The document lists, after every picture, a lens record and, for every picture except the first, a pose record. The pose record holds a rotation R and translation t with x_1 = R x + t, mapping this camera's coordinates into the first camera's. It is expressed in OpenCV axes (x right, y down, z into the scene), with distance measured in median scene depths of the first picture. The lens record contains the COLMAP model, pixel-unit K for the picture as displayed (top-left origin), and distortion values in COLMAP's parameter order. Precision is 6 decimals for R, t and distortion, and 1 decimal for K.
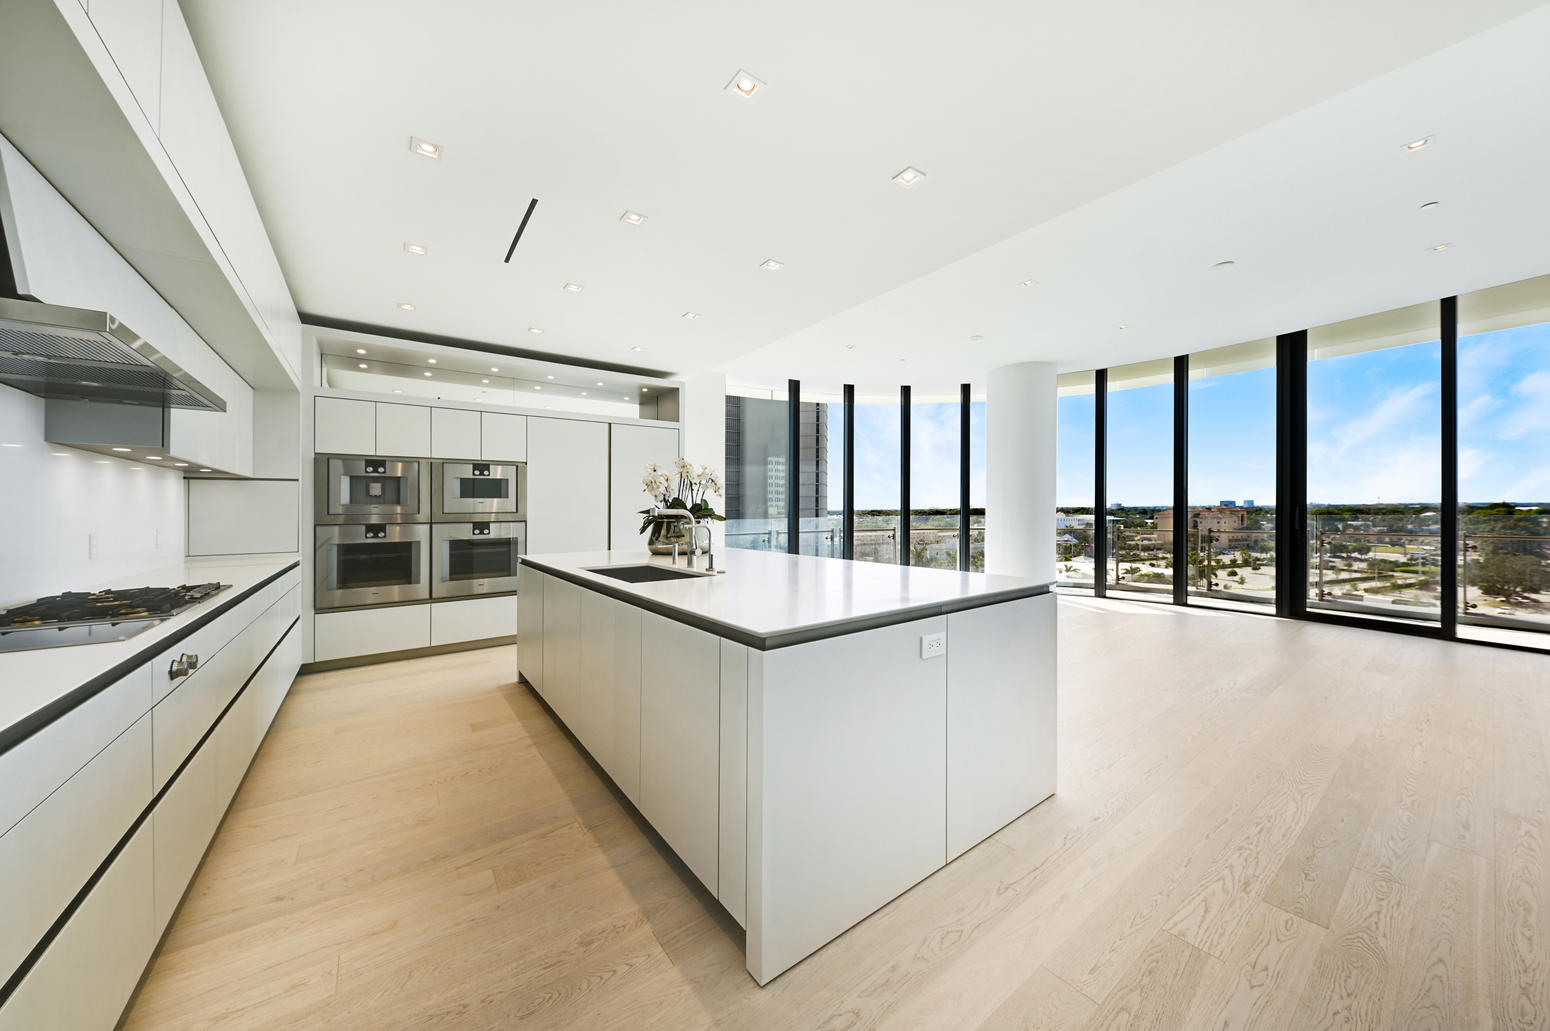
lens RADIAL K [[543.3, 0, 780.6], [0, 543.3, 511.4], [0, 0, 1]] dist [-0.003432, -0.000640]
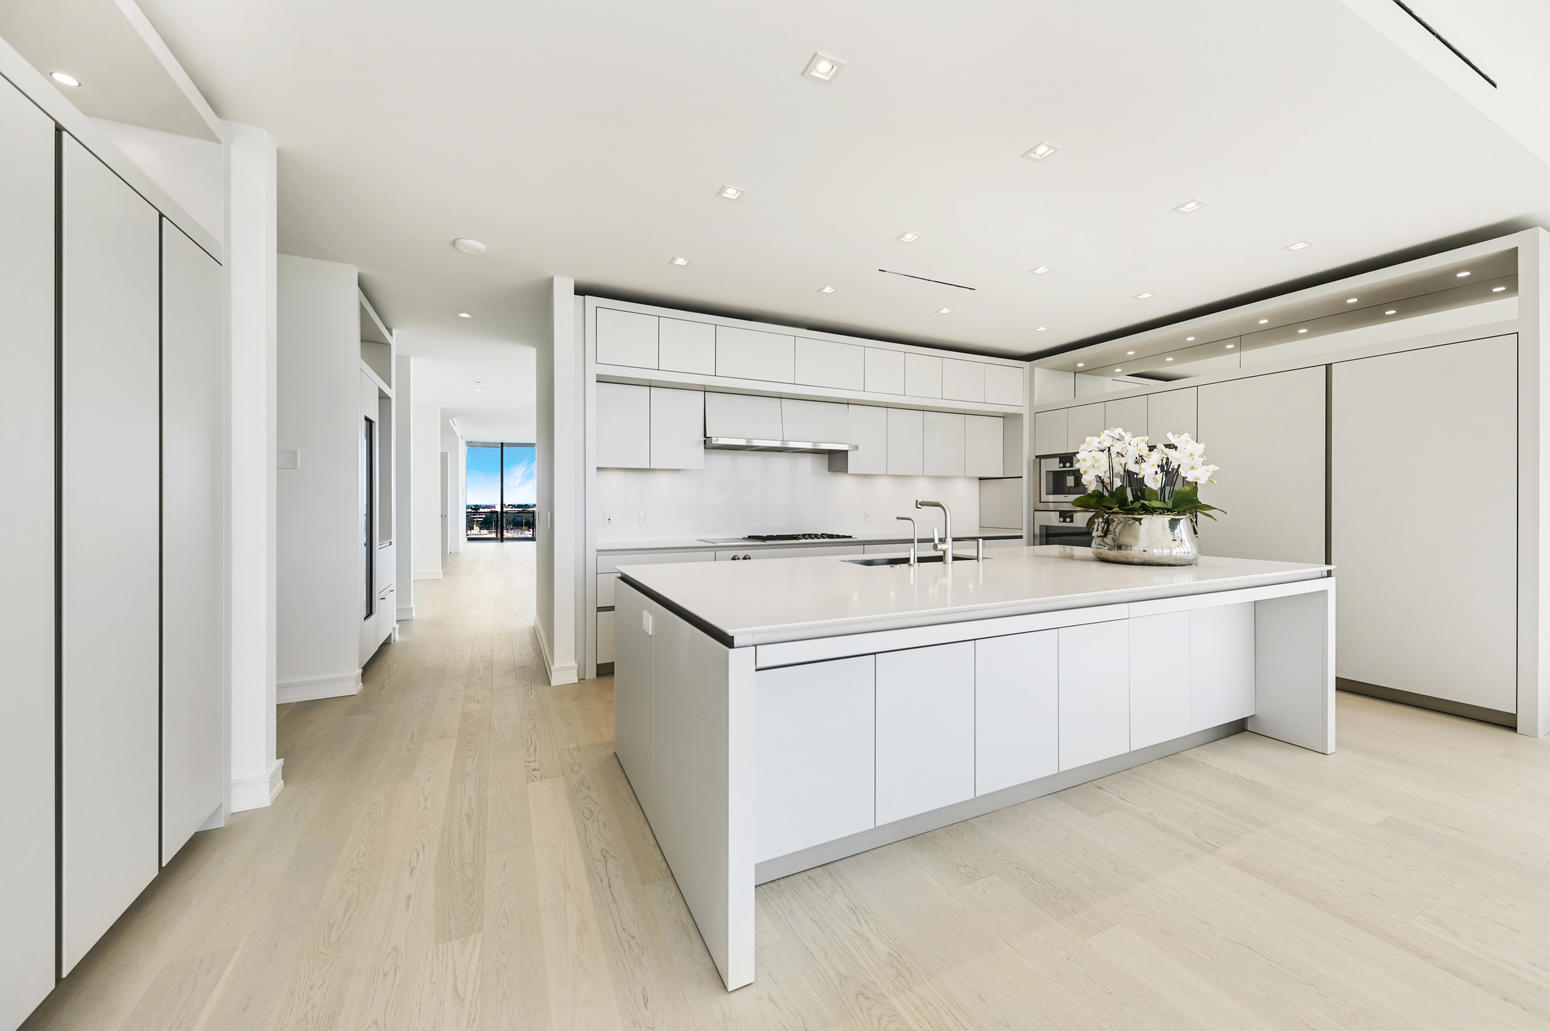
lens RADIAL K [[576.7, 0, 796.2], [0, 576.7, 495.5], [0, 0, 1]] dist [0.024507, 0.000178]
pose [[-0.168237, 0.003142, -0.985742, 1.374667], [0.002887, 0.999992, 0.002694, -0.032976], [0.985742, -0.002392, -0.168245, 1.438744]]
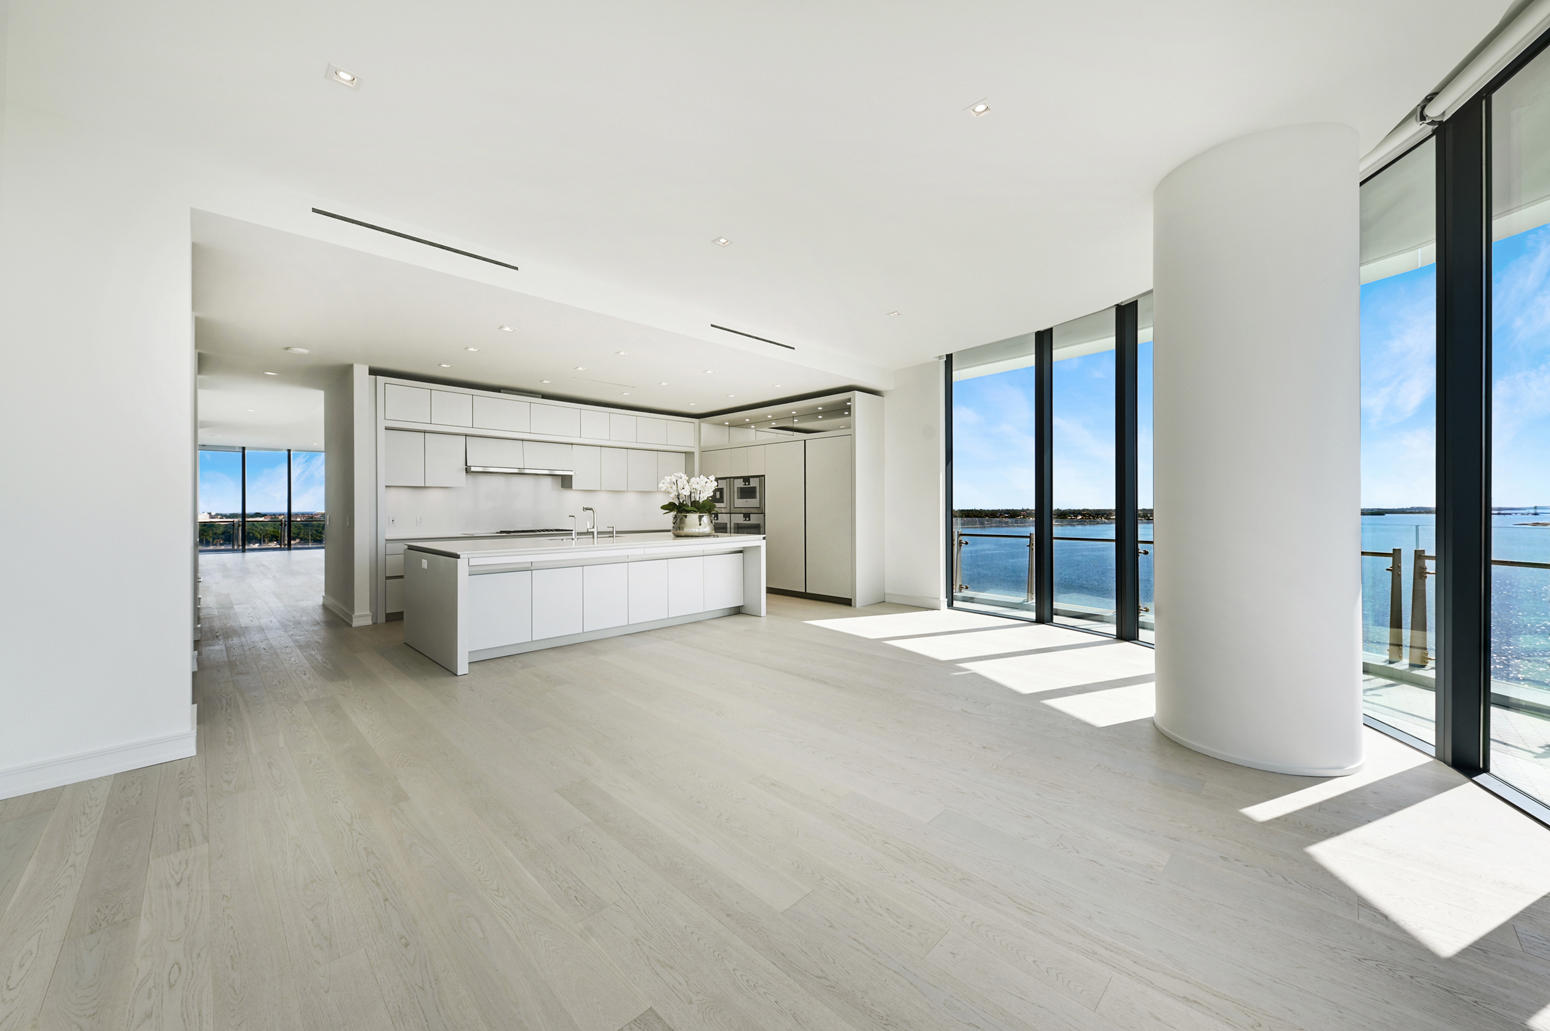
lens RADIAL K [[576.7, 0, 771.6], [0, 576.7, 507.4], [0, 0, 1]] dist [0.024507, 0.000178]
pose [[0.120599, 0.011218, -0.992638, 2.996392], [0.001441, 0.999933, 0.011475, -0.046704], [0.992700, -0.002814, 0.120575, 2.153944]]
